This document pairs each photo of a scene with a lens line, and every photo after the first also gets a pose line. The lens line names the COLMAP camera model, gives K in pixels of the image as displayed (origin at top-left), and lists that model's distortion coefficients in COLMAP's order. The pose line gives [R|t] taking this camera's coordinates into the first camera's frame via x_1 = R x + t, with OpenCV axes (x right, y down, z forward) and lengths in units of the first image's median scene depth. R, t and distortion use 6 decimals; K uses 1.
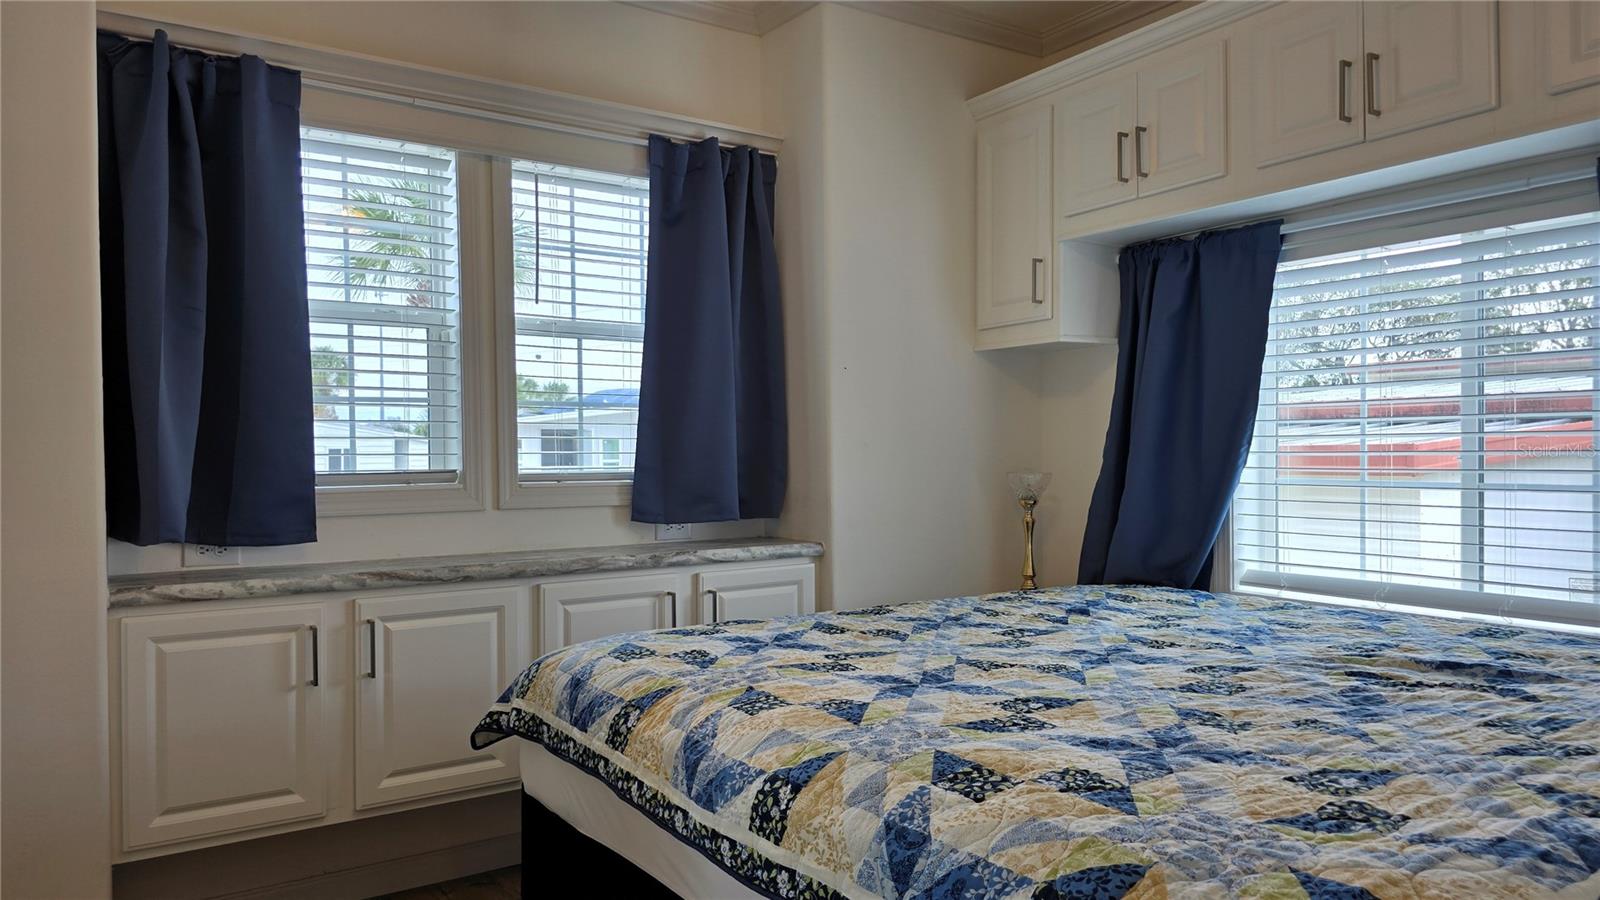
lens RADIAL K [[1073.5, 0, 805.0], [0, 1073.5, 458.6], [0, 0, 1]] dist [0.087280, -0.075410]
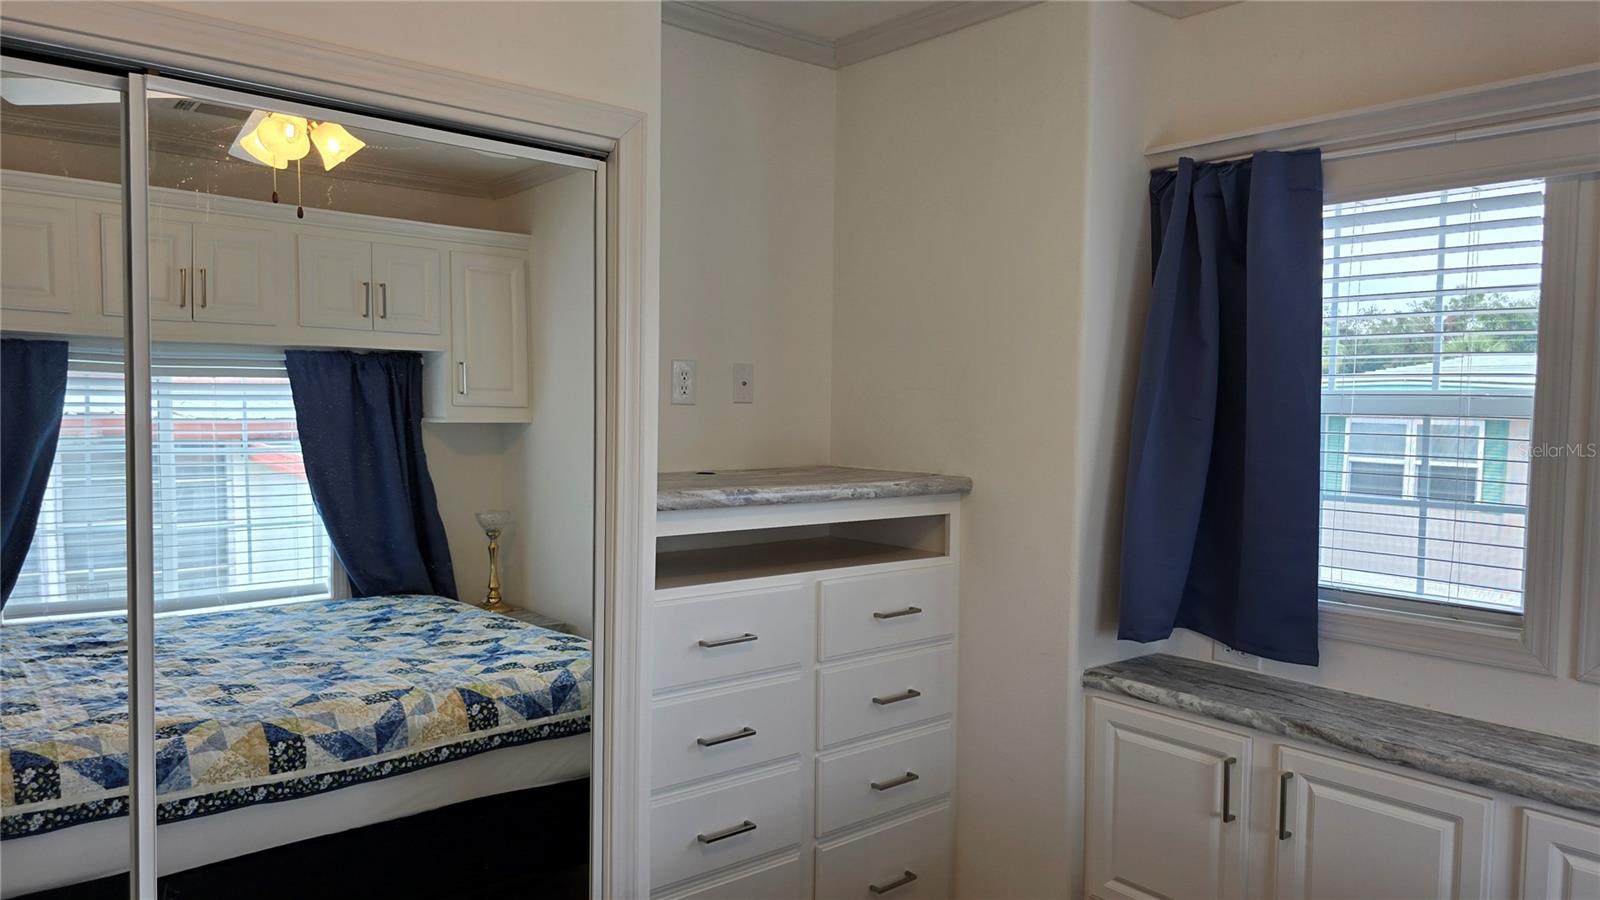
lens RADIAL K [[1073.5, 0, 805.0], [0, 1073.5, 458.6], [0, 0, 1]] dist [0.087280, -0.075410]
pose [[0.122941, 0.063903, -0.990354, 0.387832], [-0.022826, 0.997843, 0.061552, -0.141982], [0.992151, 0.015038, 0.124135, 0.469946]]
